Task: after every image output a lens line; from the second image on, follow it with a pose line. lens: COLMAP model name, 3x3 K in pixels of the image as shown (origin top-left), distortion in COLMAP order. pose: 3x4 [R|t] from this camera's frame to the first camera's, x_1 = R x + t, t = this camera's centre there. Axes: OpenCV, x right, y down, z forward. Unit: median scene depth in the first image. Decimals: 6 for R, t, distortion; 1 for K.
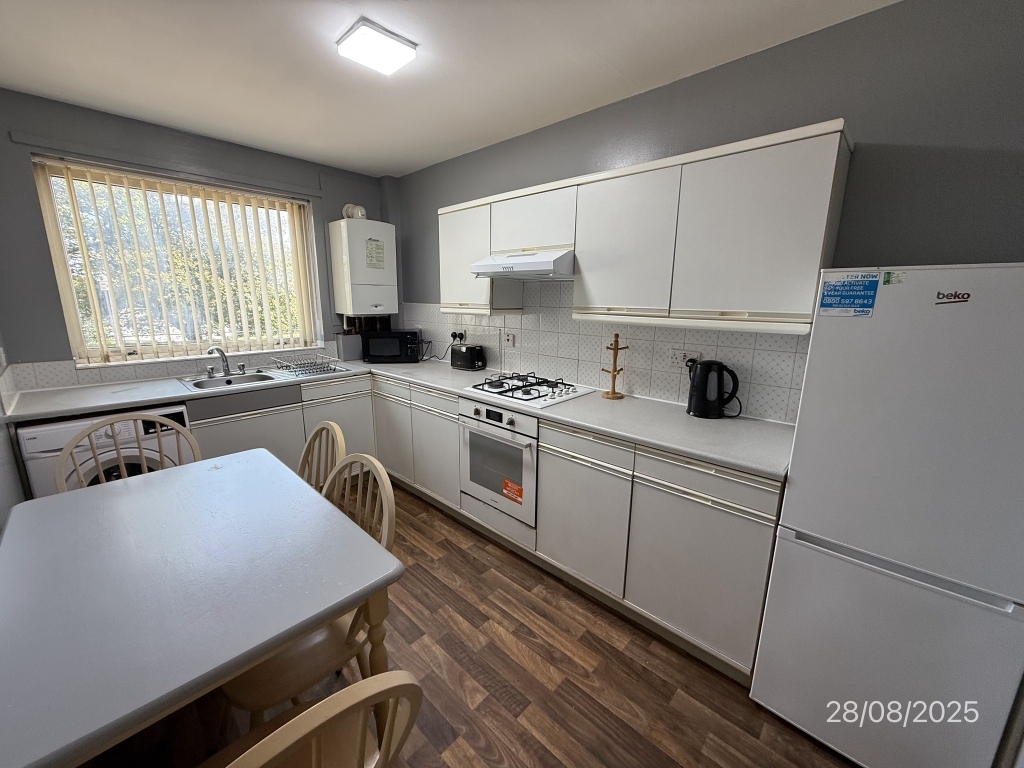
lens RADIAL K [[404.7, 0, 510.3], [0, 404.7, 383.8], [0, 0, 1]] dist [-0.000989, -0.000091]
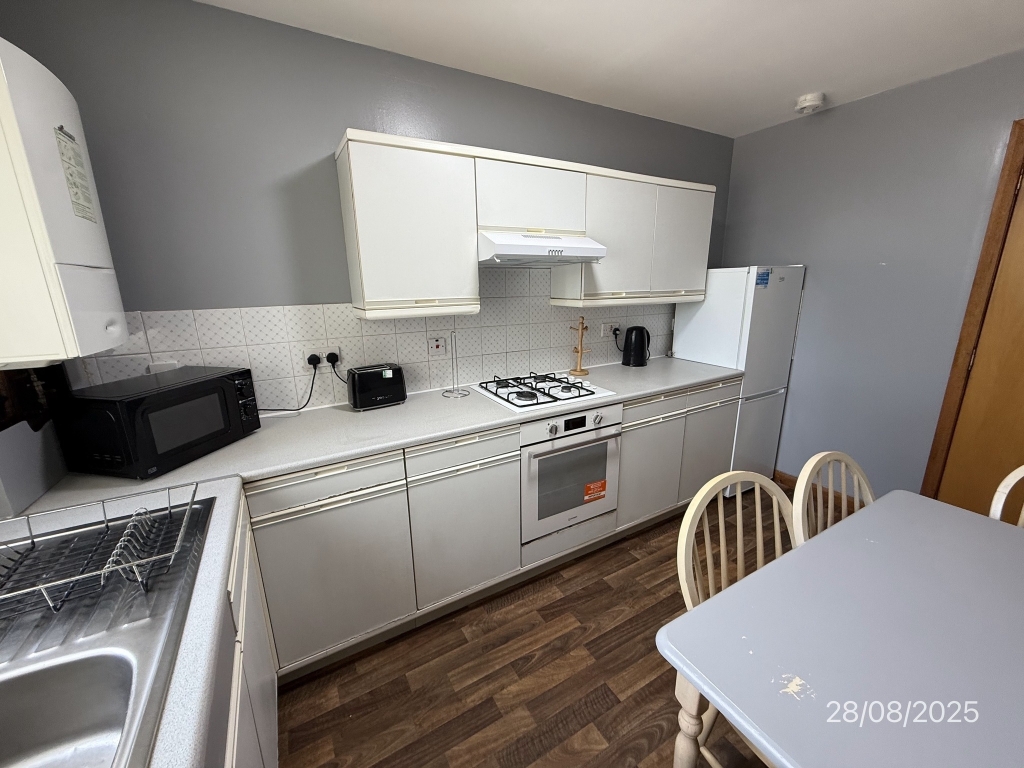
lens RADIAL K [[421.8, 0, 526.7], [0, 421.8, 382.5], [0, 0, 1]] dist [0.041778, -0.000107]
pose [[0.280204, -0.246923, 0.927639, -0.785412], [0.216006, 0.957786, 0.189701, -0.177007], [-0.935322, 0.147221, 0.321713, 0.690412]]
